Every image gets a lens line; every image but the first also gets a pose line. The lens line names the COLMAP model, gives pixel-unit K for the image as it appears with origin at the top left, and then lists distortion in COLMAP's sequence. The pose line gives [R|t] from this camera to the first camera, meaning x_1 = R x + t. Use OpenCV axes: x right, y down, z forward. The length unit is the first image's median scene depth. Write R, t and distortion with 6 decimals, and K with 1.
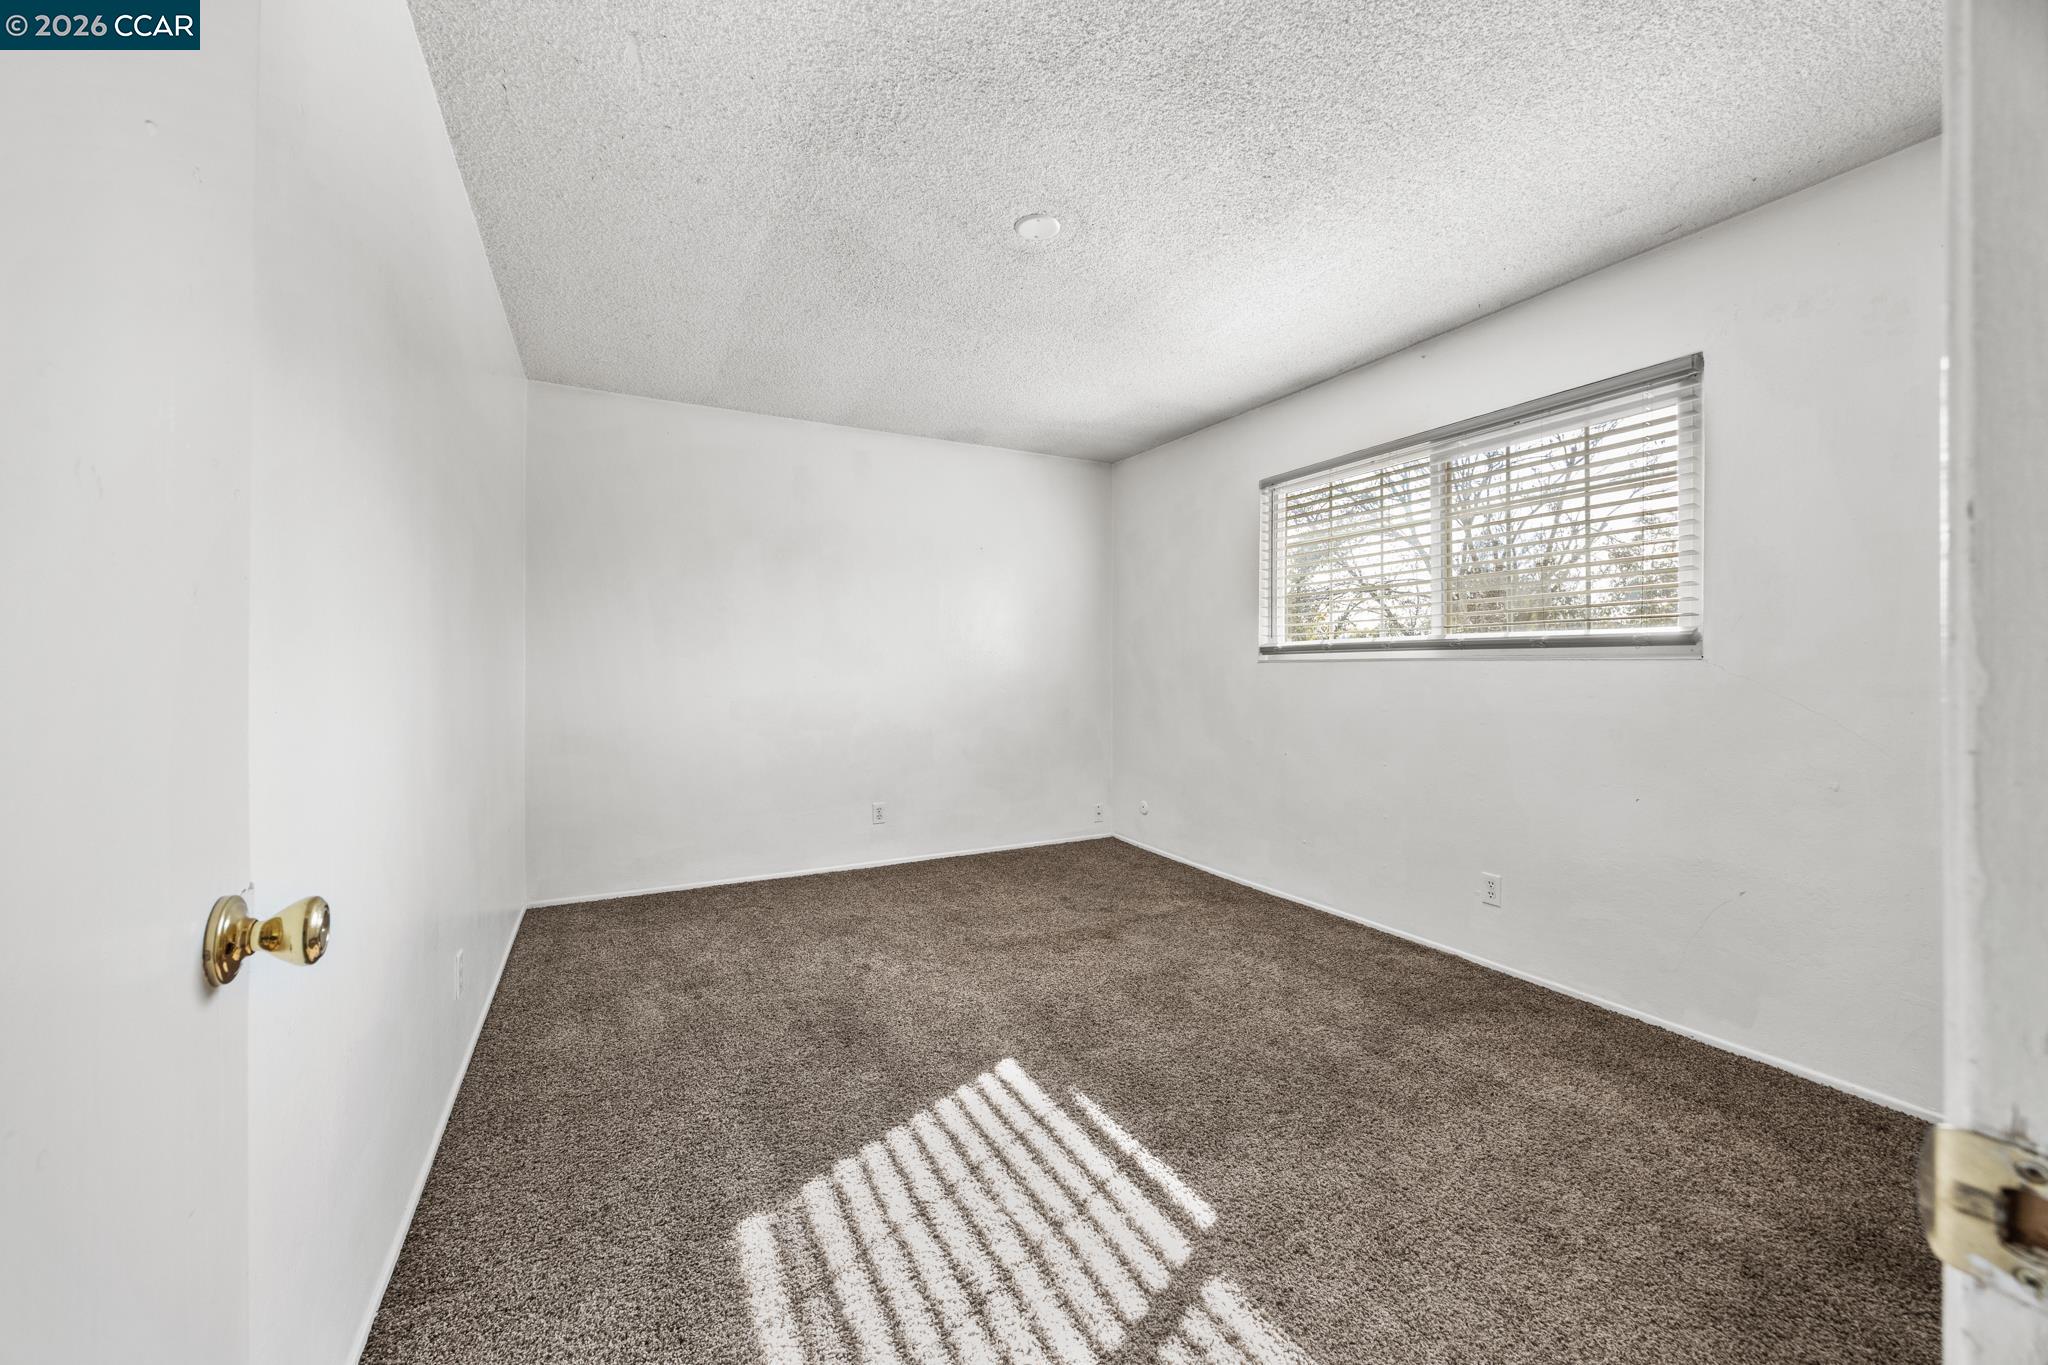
lens RADIAL K [[773.5, 0, 1021.6], [0, 773.5, 666.3], [0, 0, 1]] dist [-0.005261, 0.000027]
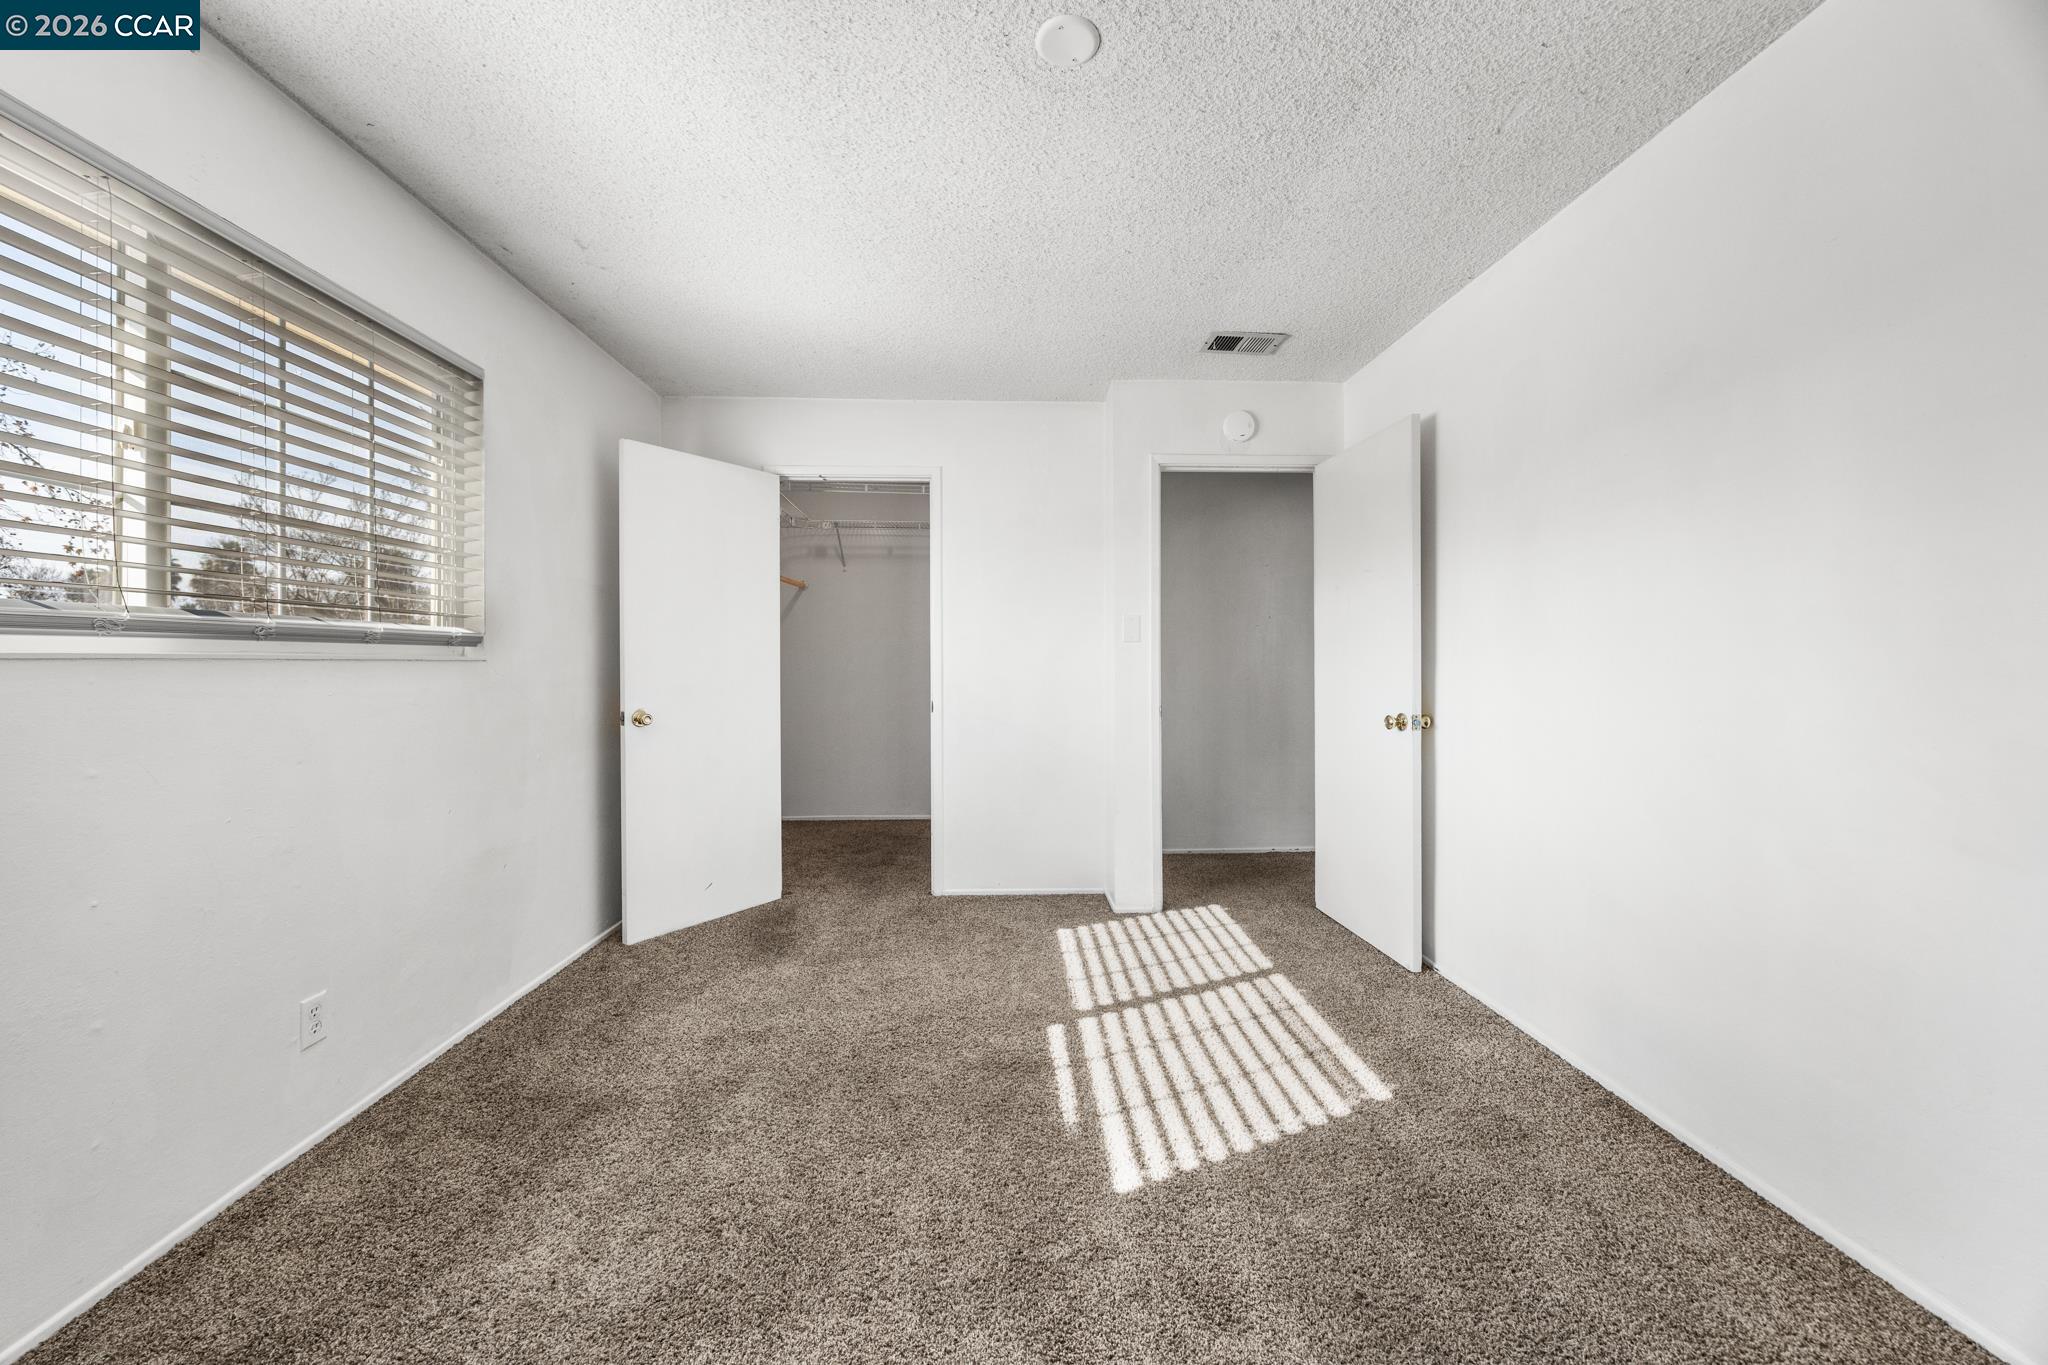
lens RADIAL K [[773.5, 0, 1021.6], [0, 773.5, 666.3], [0, 0, 1]] dist [-0.005261, 0.000027]
pose [[-0.904484, -0.001039, 0.426506, -0.318348], [0.001318, 0.999985, 0.005231, -0.007890], [-0.426506, 0.005293, -0.904469, 2.180353]]
